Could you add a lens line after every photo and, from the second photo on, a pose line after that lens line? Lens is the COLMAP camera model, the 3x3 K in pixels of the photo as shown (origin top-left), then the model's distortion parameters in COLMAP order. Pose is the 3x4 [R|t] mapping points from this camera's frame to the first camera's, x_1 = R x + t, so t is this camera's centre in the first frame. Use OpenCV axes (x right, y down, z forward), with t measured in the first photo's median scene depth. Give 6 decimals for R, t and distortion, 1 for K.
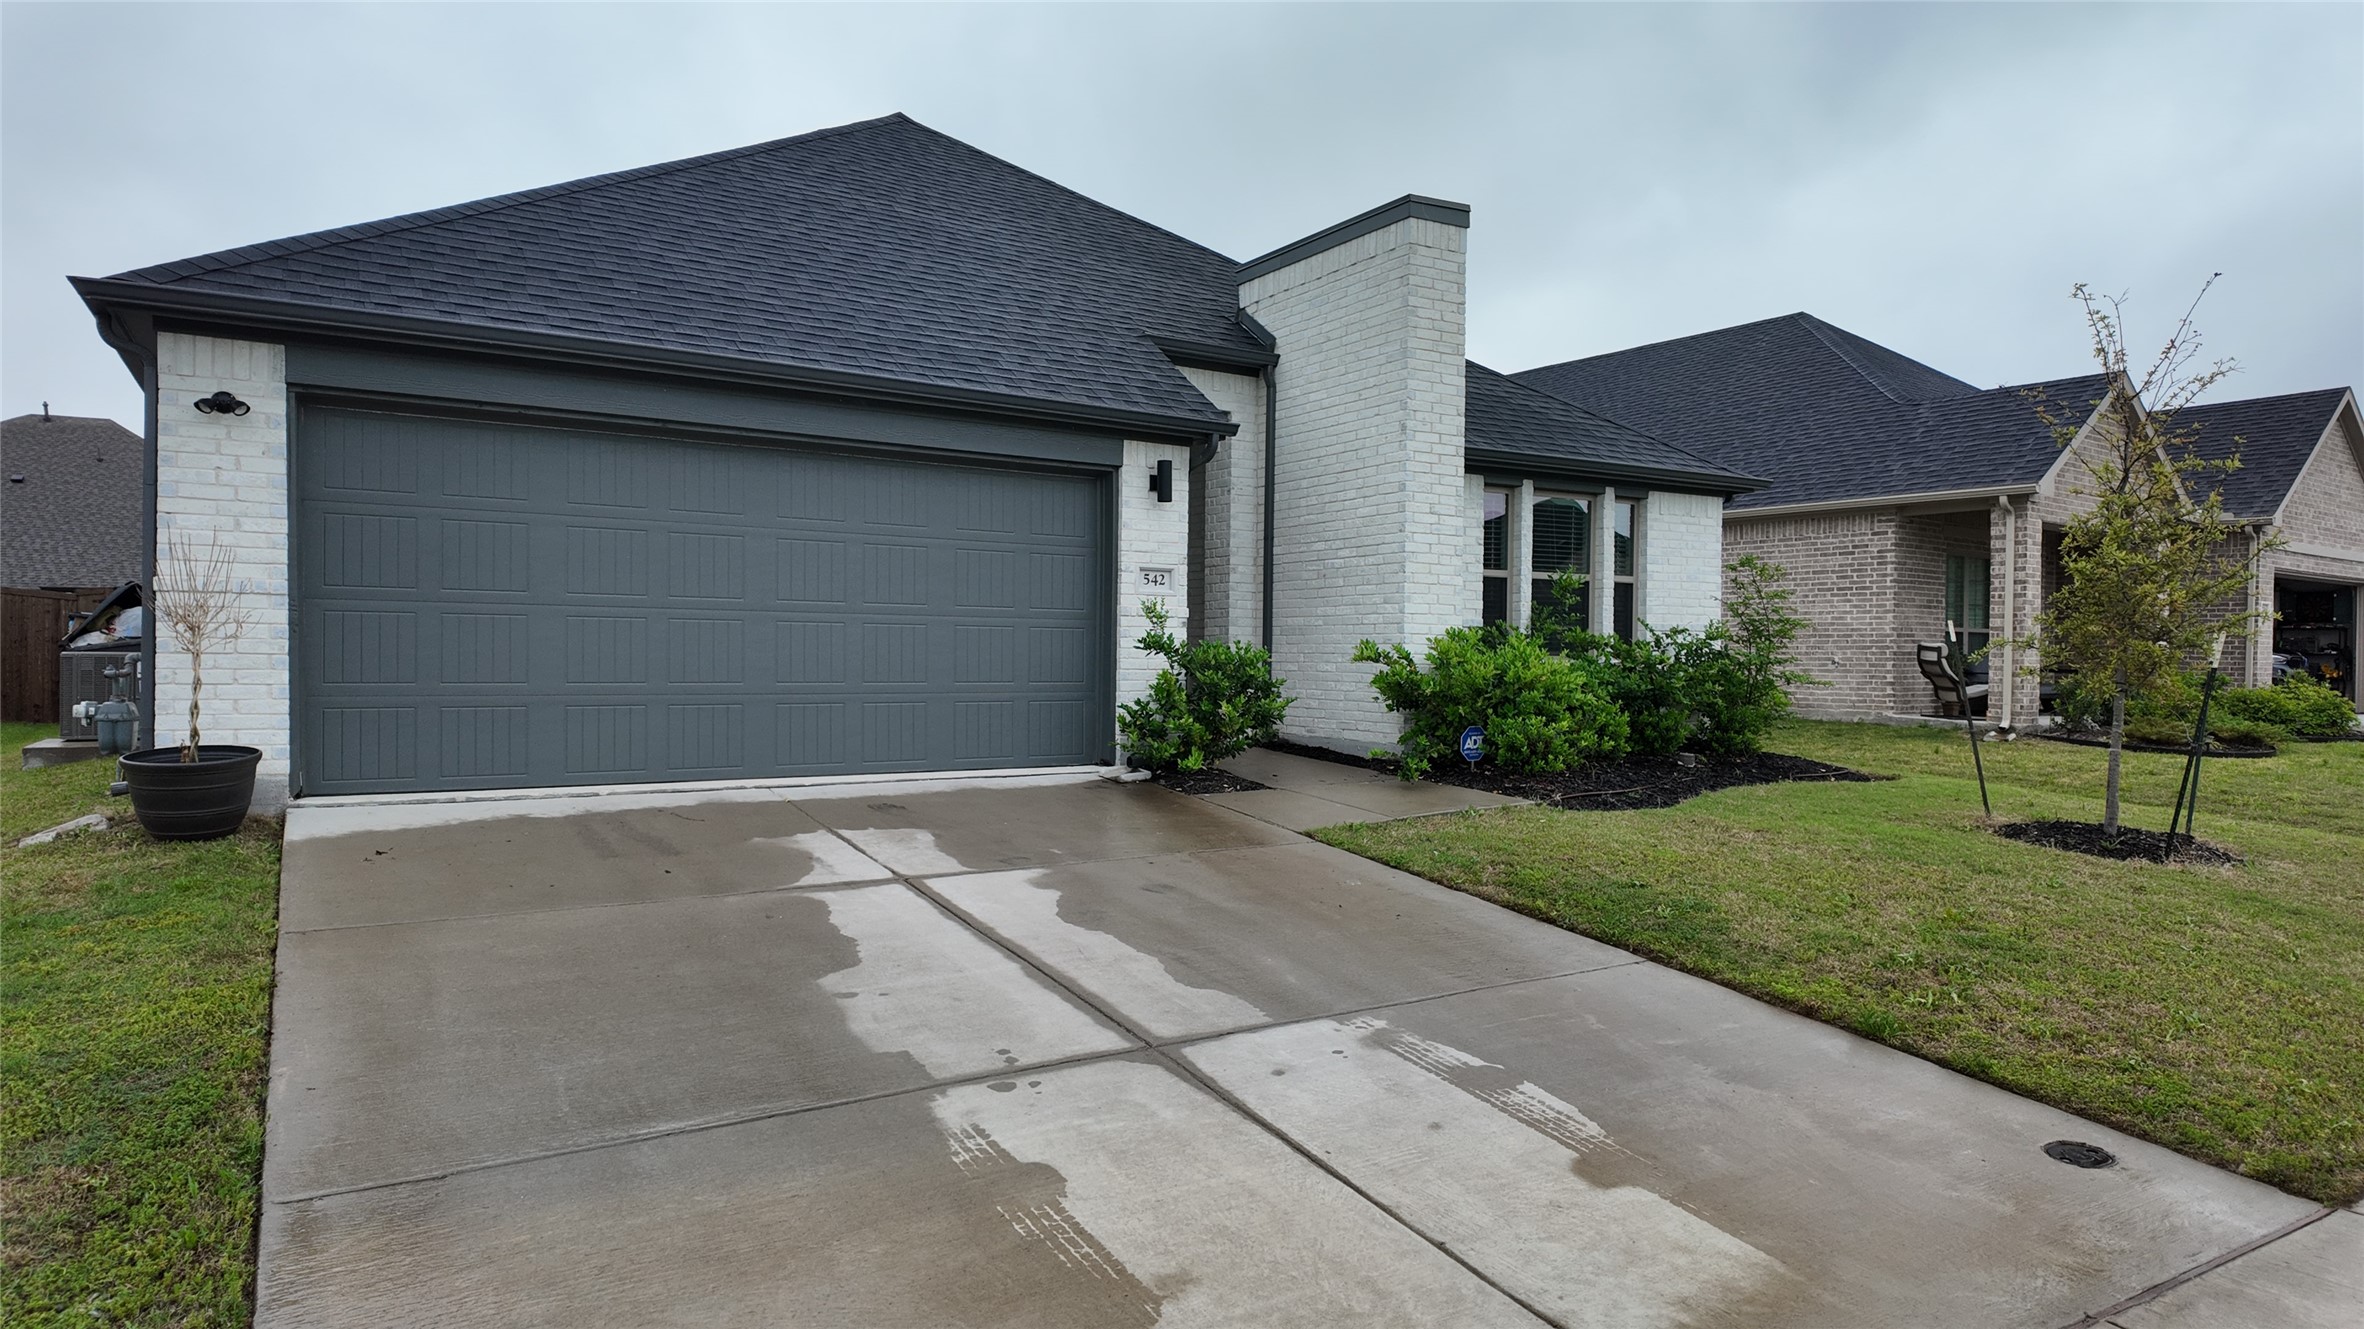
lens RADIAL K [[1418.2, 0, 1179.7], [0, 1418.2, 661.3], [0, 0, 1]] dist [0.021135, -0.014733]
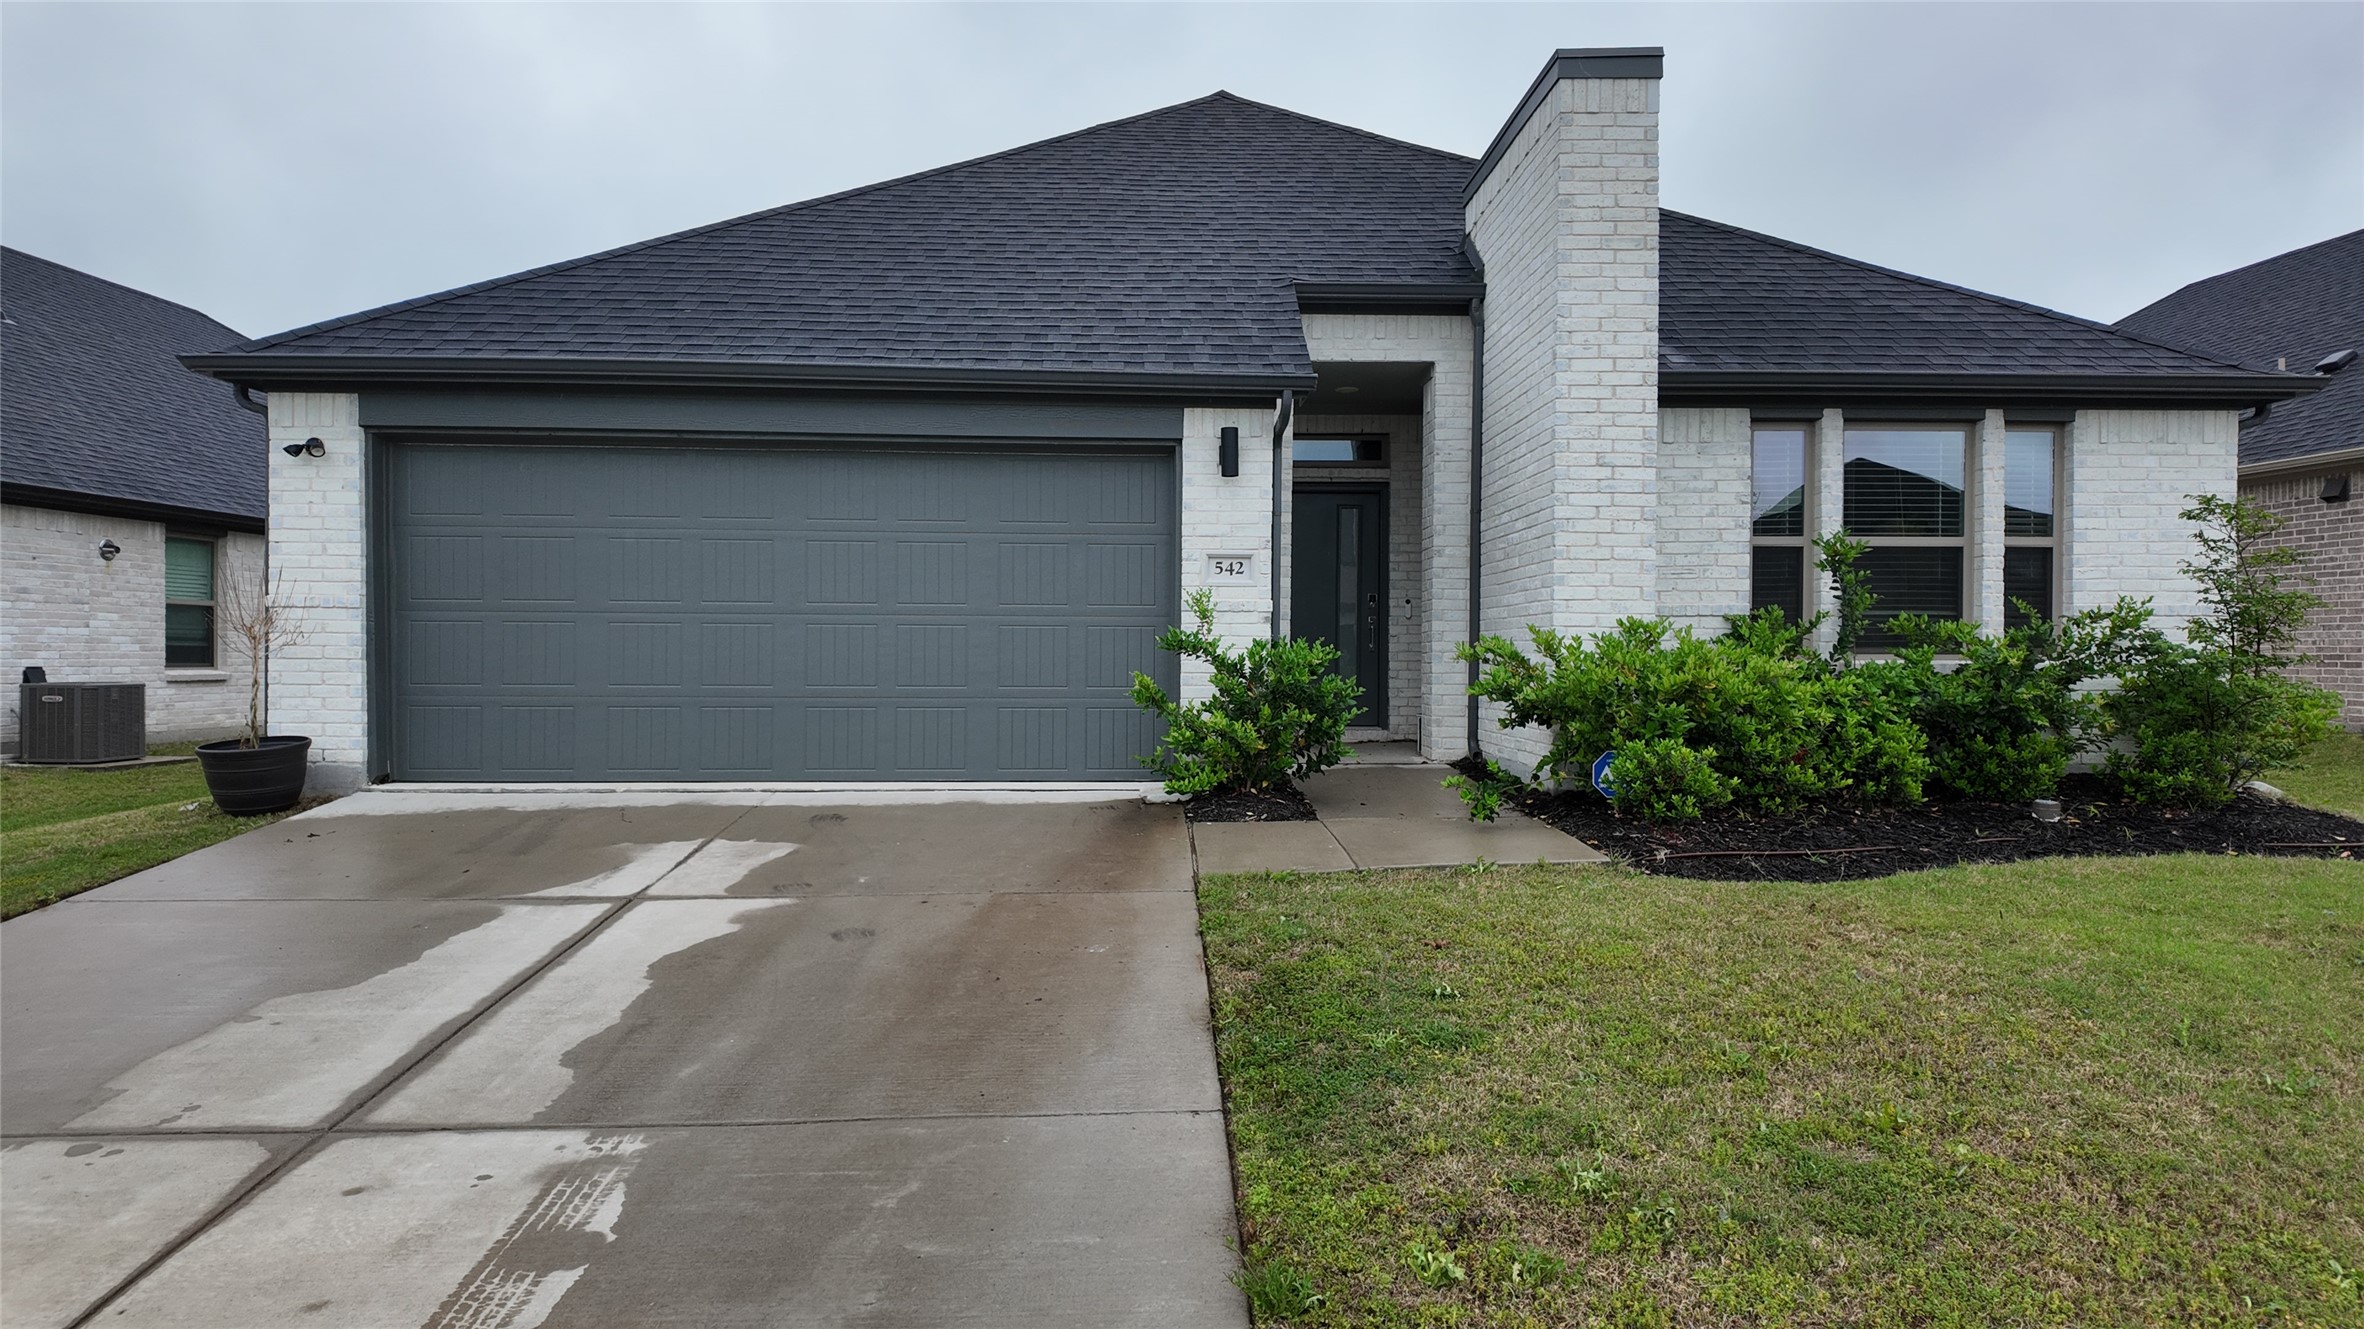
lens RADIAL K [[1418.2, 0, 1174.5], [0, 1418.2, 654.9], [0, 0, 1]] dist [0.021135, -0.014733]
pose [[0.858197, -0.005090, -0.513296, 0.399179], [0.002270, 0.999979, -0.006120, -0.000009], [0.513316, 0.004087, 0.858190, 0.256669]]
